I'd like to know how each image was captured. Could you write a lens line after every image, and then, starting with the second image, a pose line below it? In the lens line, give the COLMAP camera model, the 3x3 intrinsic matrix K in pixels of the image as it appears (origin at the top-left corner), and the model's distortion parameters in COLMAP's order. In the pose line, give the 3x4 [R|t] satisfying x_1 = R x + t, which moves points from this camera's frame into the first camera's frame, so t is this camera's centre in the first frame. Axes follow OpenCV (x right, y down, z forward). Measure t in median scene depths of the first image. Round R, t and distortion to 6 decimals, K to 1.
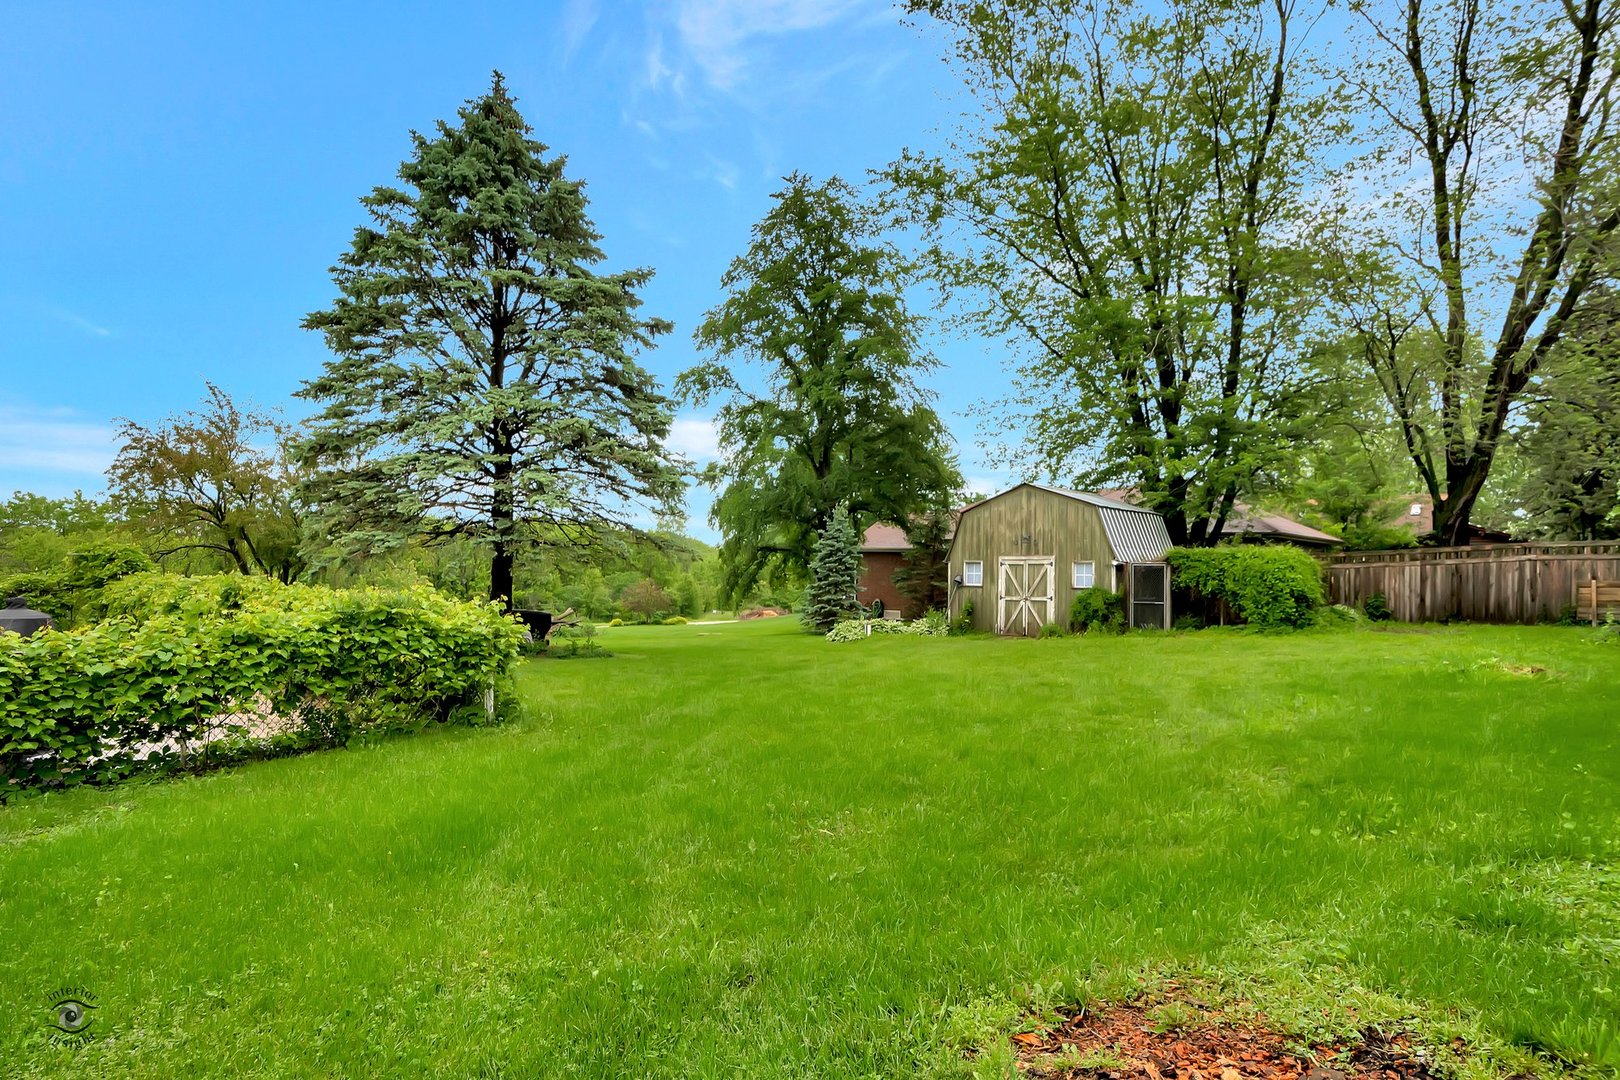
lens RADIAL K [[901.2, 0, 806.6], [0, 901.2, 555.2], [0, 0, 1]] dist [0.015370, -0.001060]
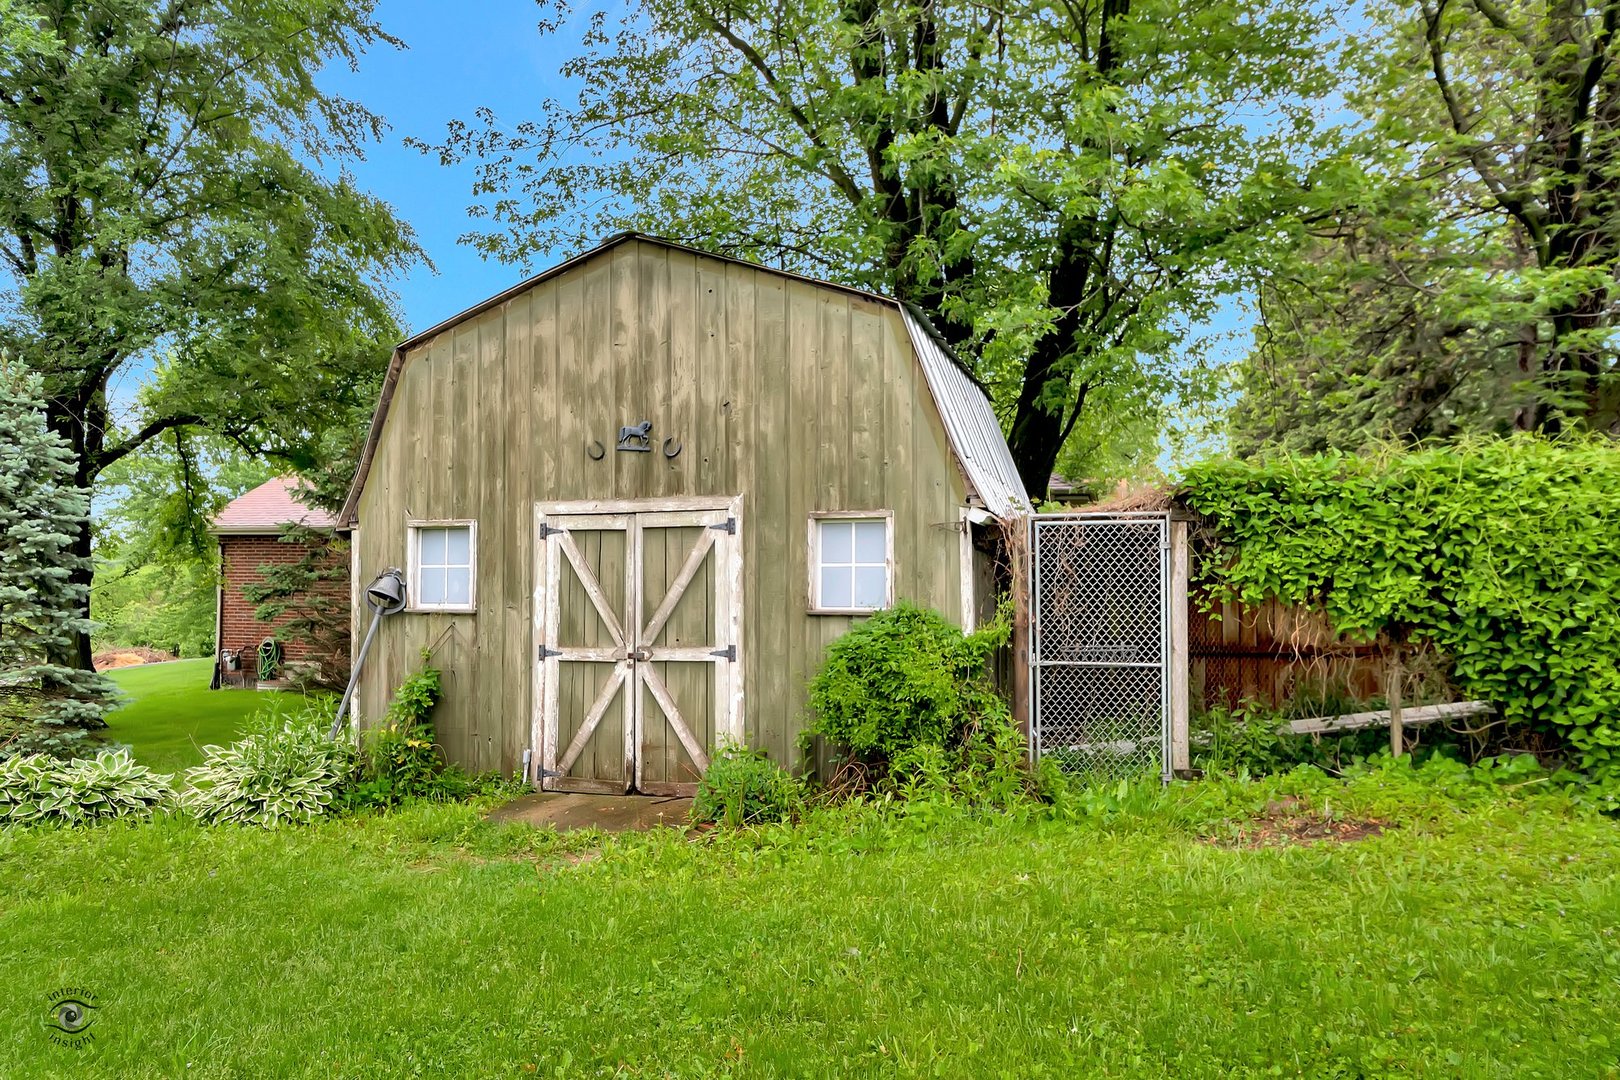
lens RADIAL K [[901.2, 0, 806.6], [0, 901.2, 555.2], [0, 0, 1]] dist [0.015370, -0.001060]
pose [[0.883607, -0.003353, 0.468218, 0.161460], [0.006057, 0.999973, -0.004270, 0.019530], [-0.468191, 0.006609, 0.883603, 0.735753]]
